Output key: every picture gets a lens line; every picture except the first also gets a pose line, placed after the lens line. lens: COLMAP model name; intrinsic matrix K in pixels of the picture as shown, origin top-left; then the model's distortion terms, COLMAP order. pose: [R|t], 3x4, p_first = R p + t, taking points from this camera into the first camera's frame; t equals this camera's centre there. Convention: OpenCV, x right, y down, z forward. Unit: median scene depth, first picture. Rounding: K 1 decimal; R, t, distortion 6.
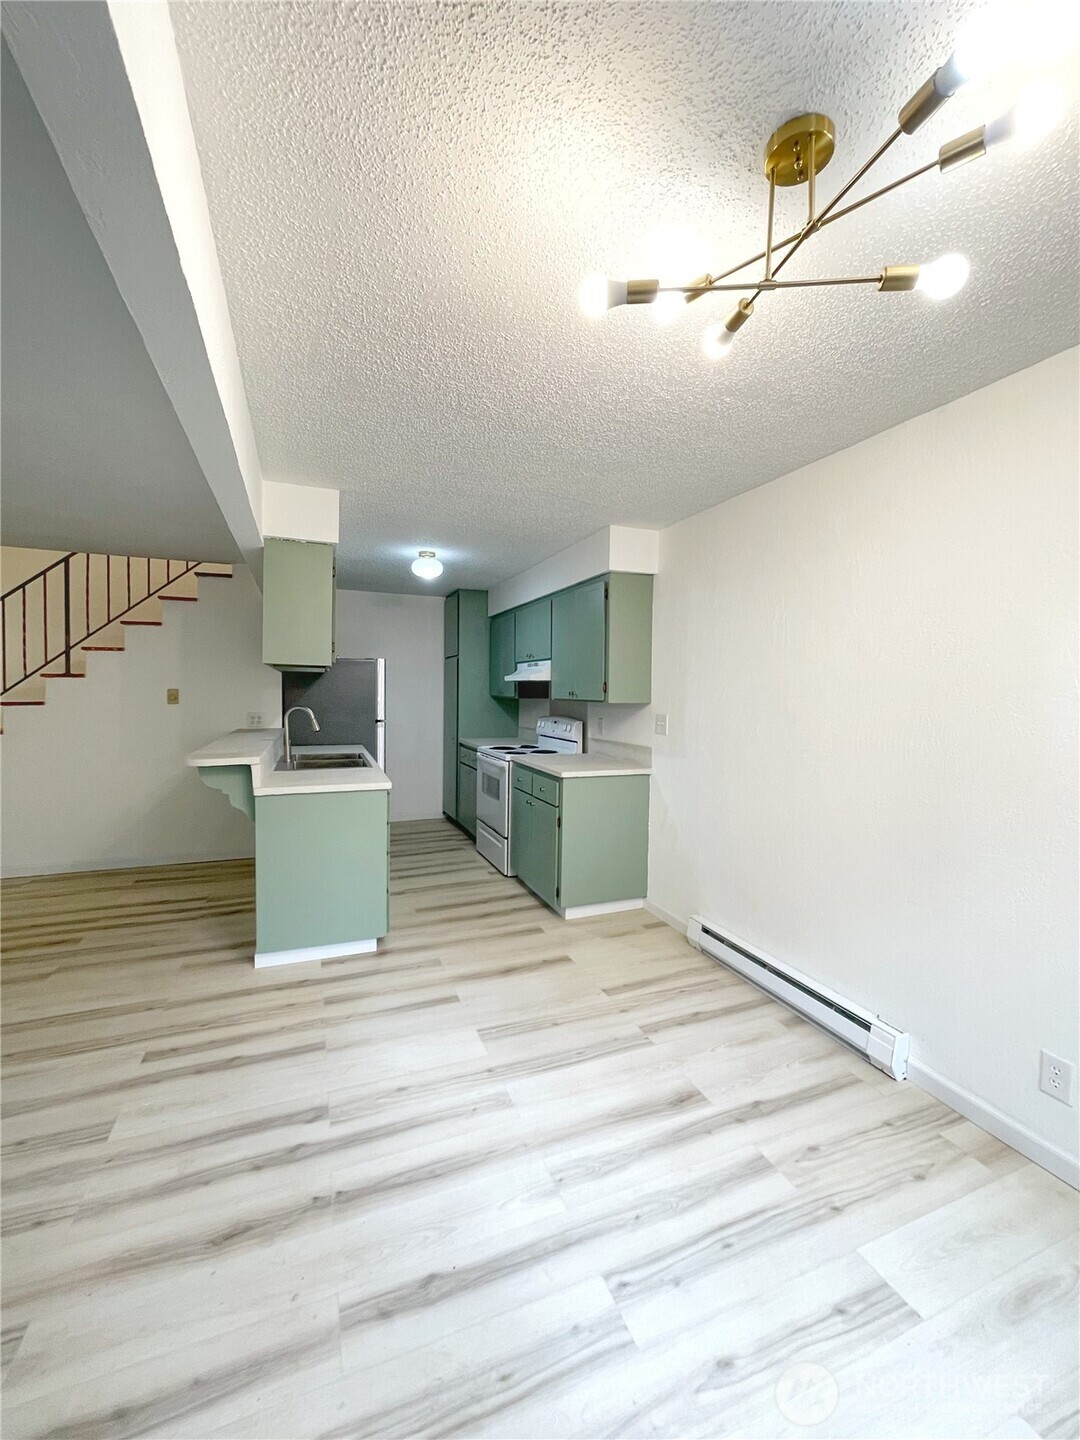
lens RADIAL K [[578.4, 0, 535.3], [0, 578.4, 713.4], [0, 0, 1]] dist [0.000472, 0.000300]
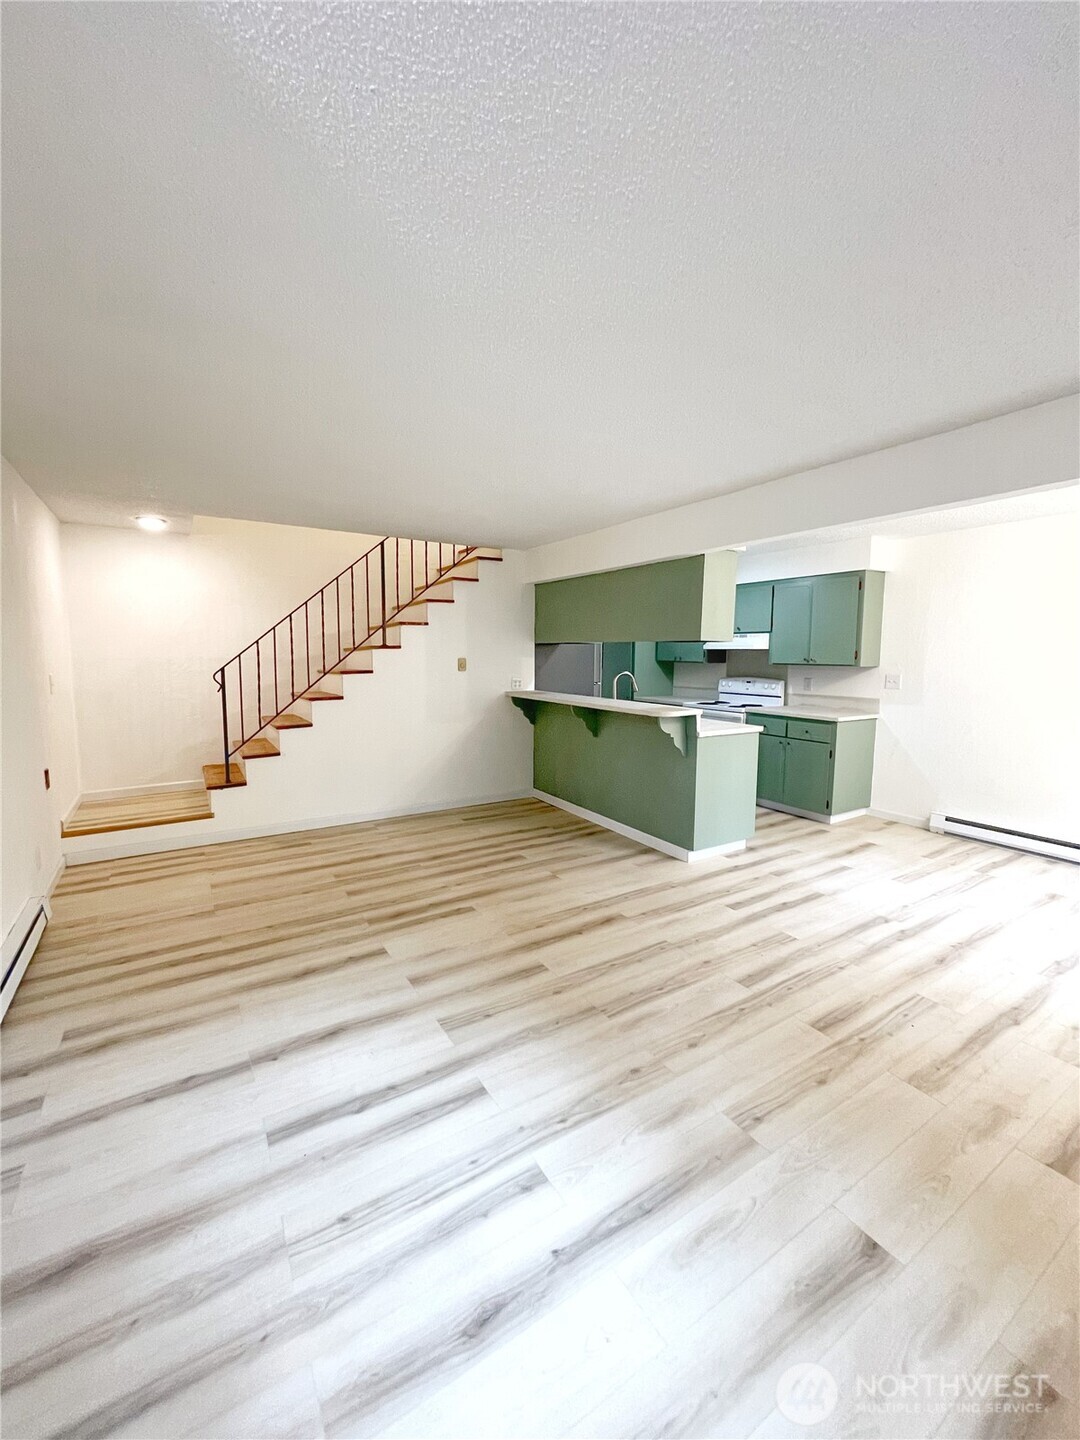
lens RADIAL K [[574.9, 0, 534.2], [0, 574.9, 723.8], [0, 0, 1]] dist [-0.008220, -0.000073]
pose [[0.984561, -0.027623, 0.172847, -0.894892], [0.012864, 0.996218, 0.085931, -0.010538], [-0.174567, -0.082381, 0.981193, -0.213005]]
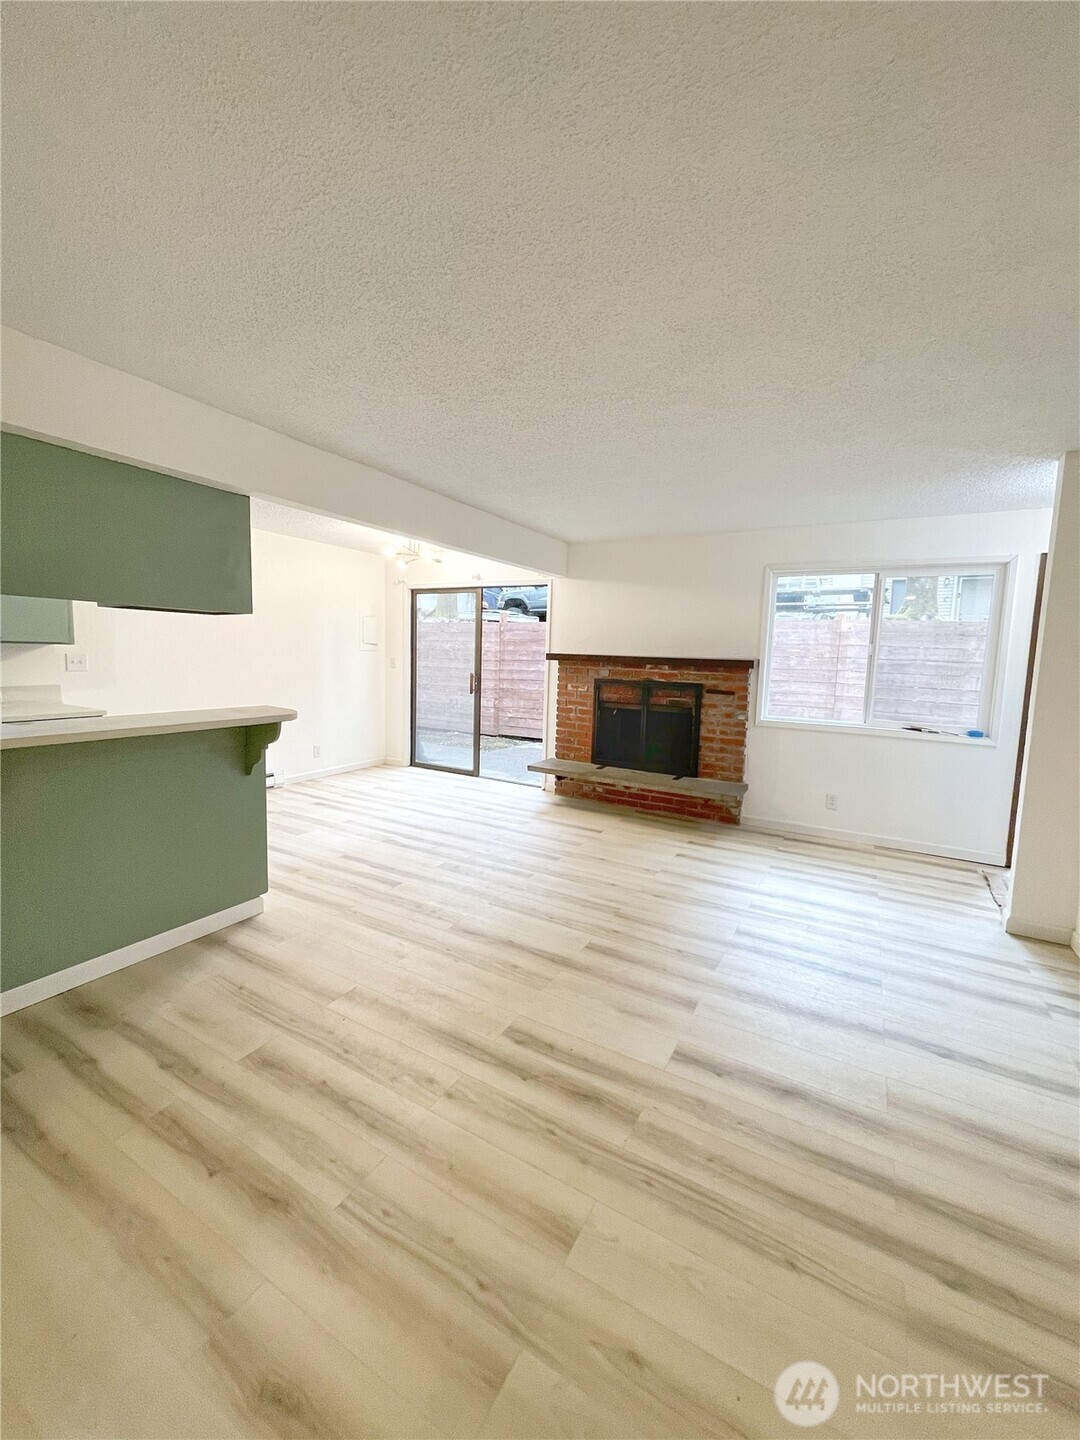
lens RADIAL K [[587.2, 0, 545.2], [0, 587.2, 715.1], [0, 0, 1]] dist [0.000750, 0.000128]
pose [[-0.625222, -0.118292, 0.771430, -1.304914], [-0.004246, 0.988948, 0.148205, -0.054063], [-0.780435, 0.089385, -0.618814, 1.020151]]
